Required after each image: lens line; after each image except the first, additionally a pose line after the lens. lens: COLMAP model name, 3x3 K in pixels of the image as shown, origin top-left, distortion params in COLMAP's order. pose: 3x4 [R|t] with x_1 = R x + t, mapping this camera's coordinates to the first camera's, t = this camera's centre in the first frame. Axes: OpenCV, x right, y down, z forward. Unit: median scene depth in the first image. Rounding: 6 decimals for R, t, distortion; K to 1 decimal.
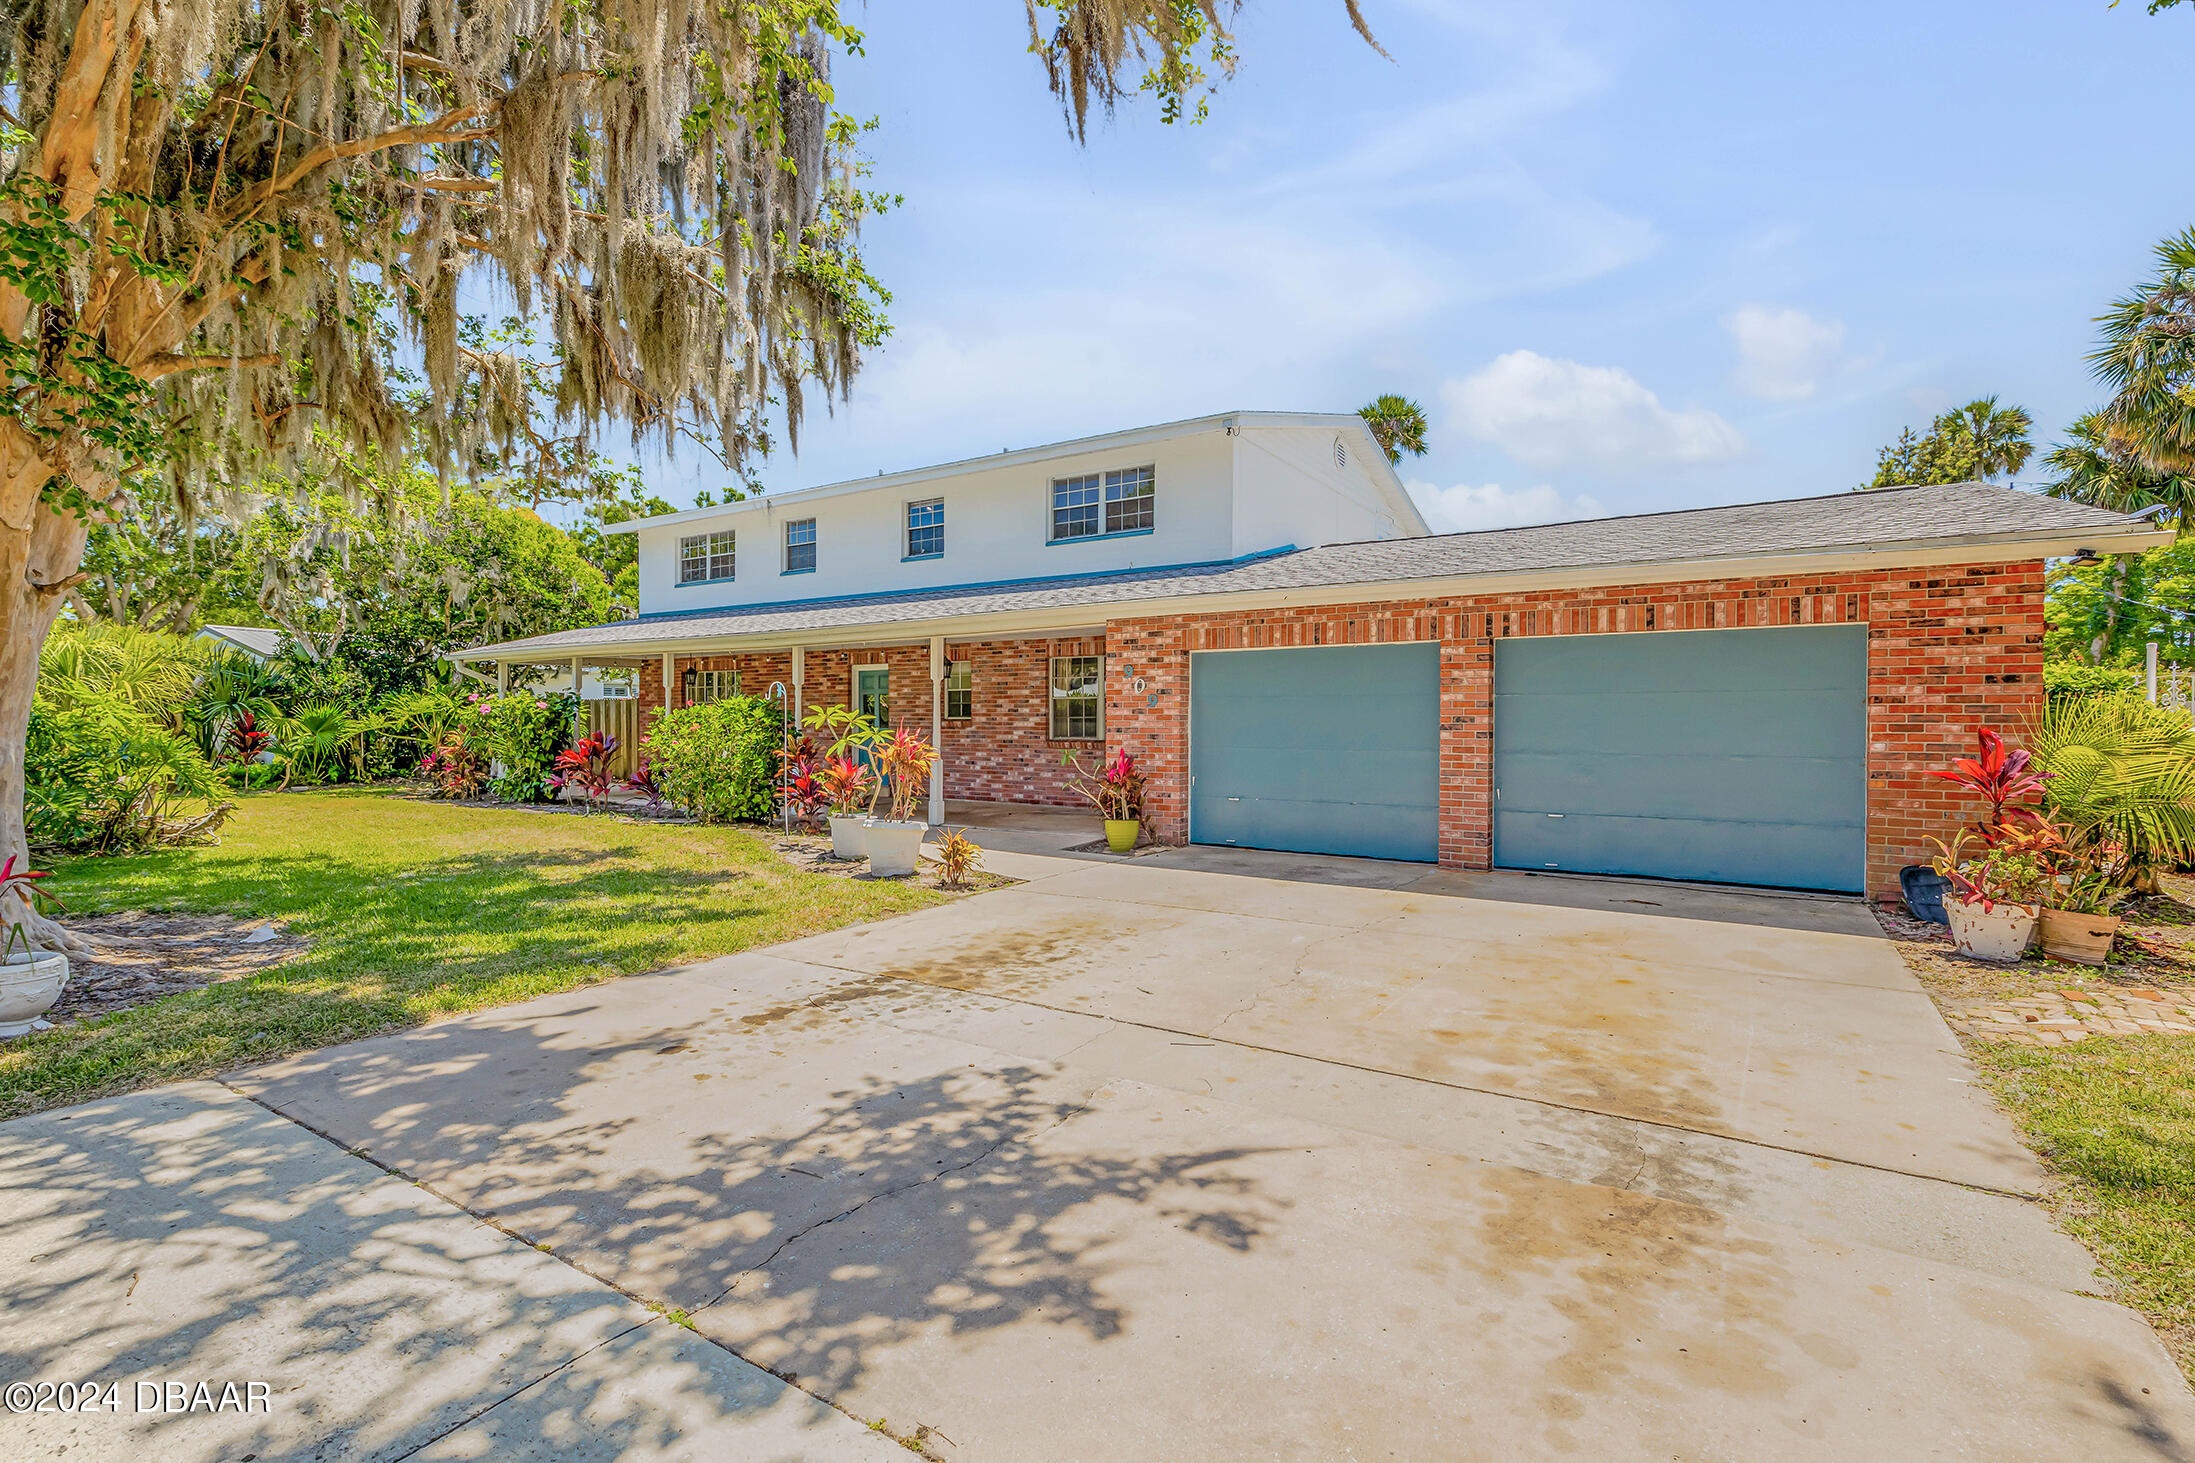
lens RADIAL K [[990.7, 0, 1052.3], [0, 990.7, 730.3], [0, 0, 1]] dist [0.003340, -0.000495]
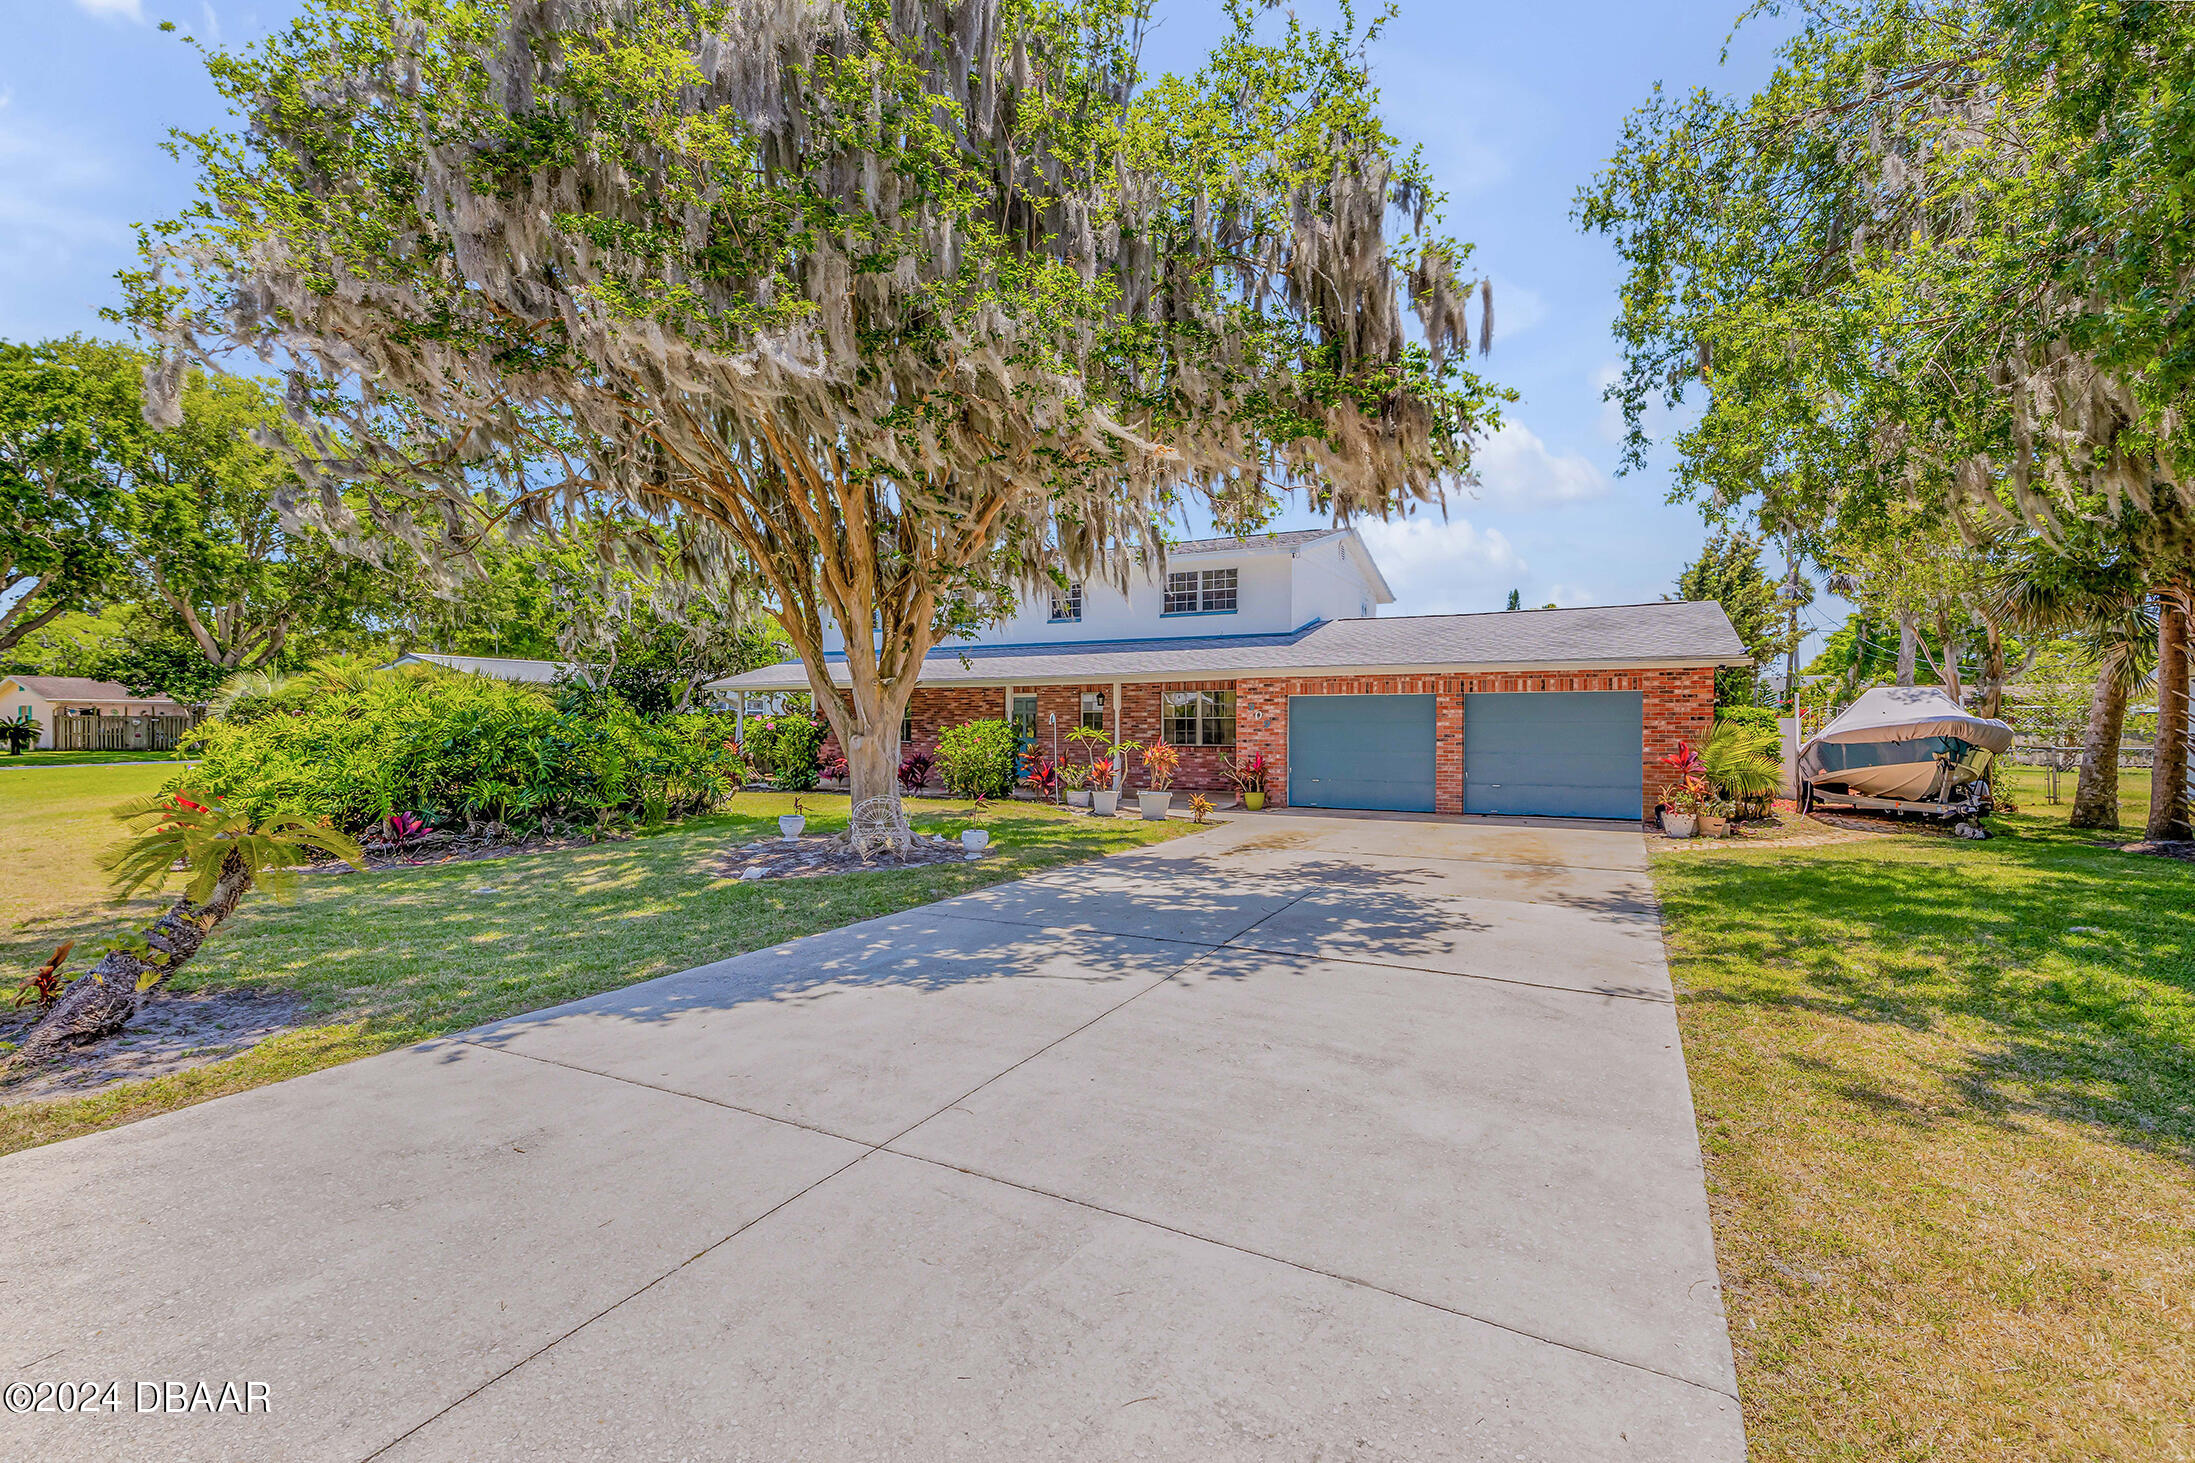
lens RADIAL K [[990.7, 0, 1052.3], [0, 990.7, 730.3], [0, 0, 1]] dist [0.003340, -0.000495]
pose [[0.996665, 0.000334, 0.081605, -0.447350], [0.000147, 0.999983, -0.005889, -0.009236], [-0.081605, 0.005881, 0.996647, -0.745535]]
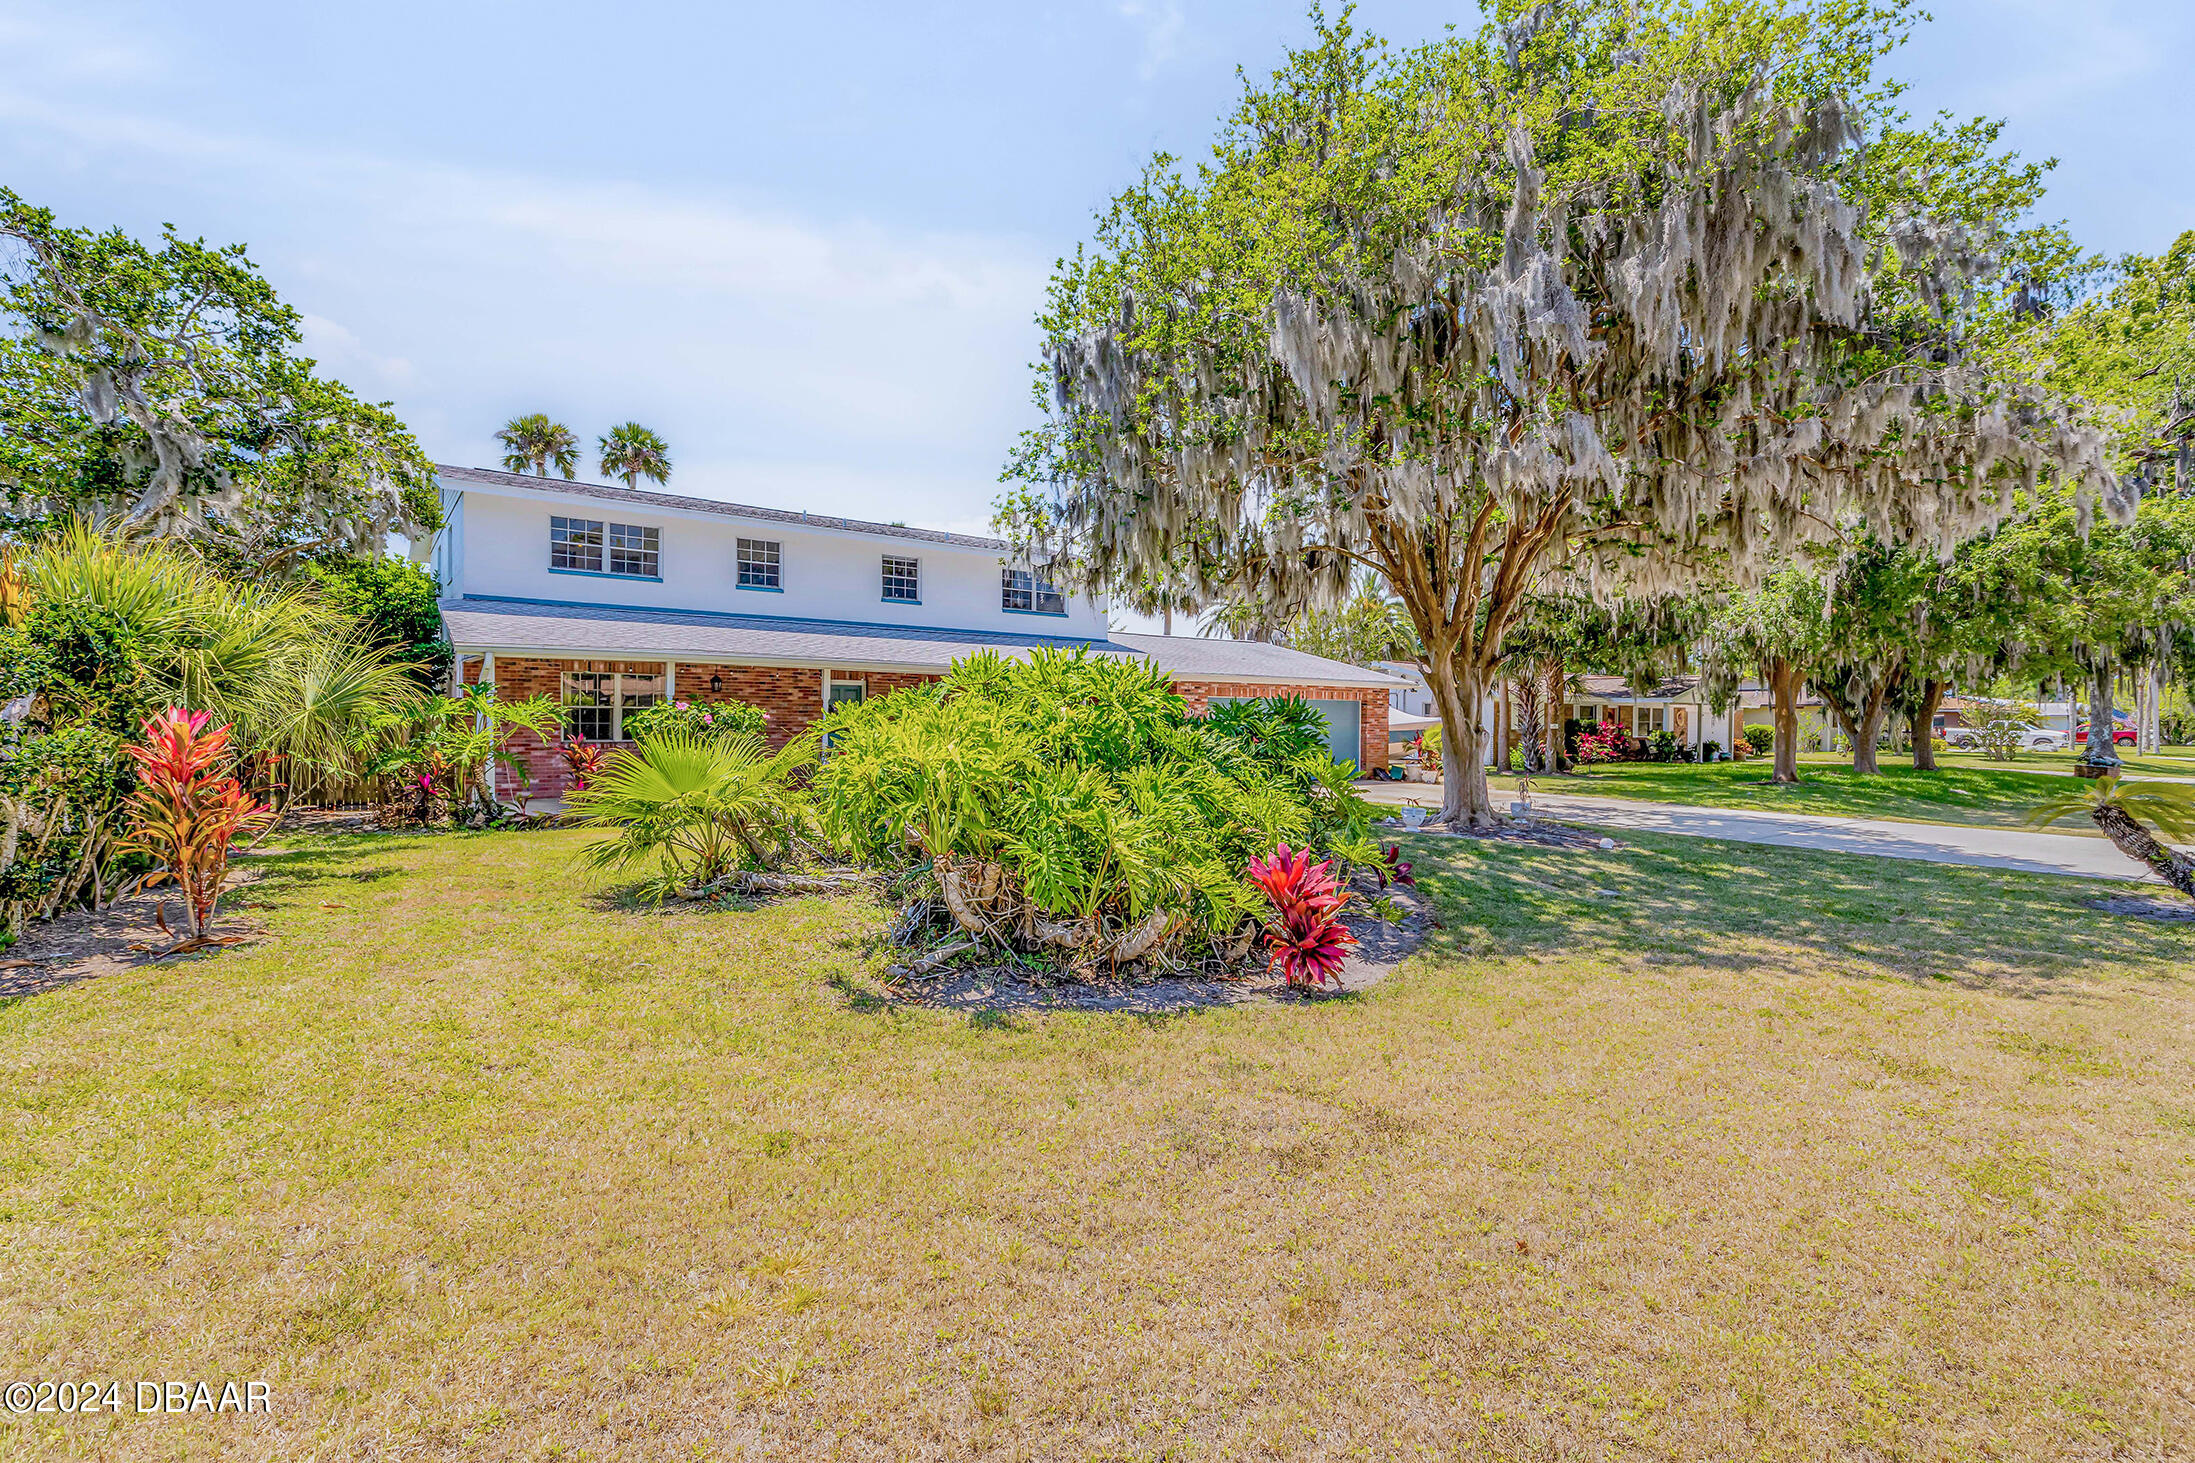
lens RADIAL K [[1000.3, 0, 1086.1], [0, 1000.3, 730.8], [0, 0, 1]] dist [0.004165, -0.000022]
pose [[0.328539, -0.017401, 0.944330, -2.159342], [-0.002202, 0.999813, 0.019190, -0.050720], [-0.944488, -0.008384, 0.328440, 0.569266]]
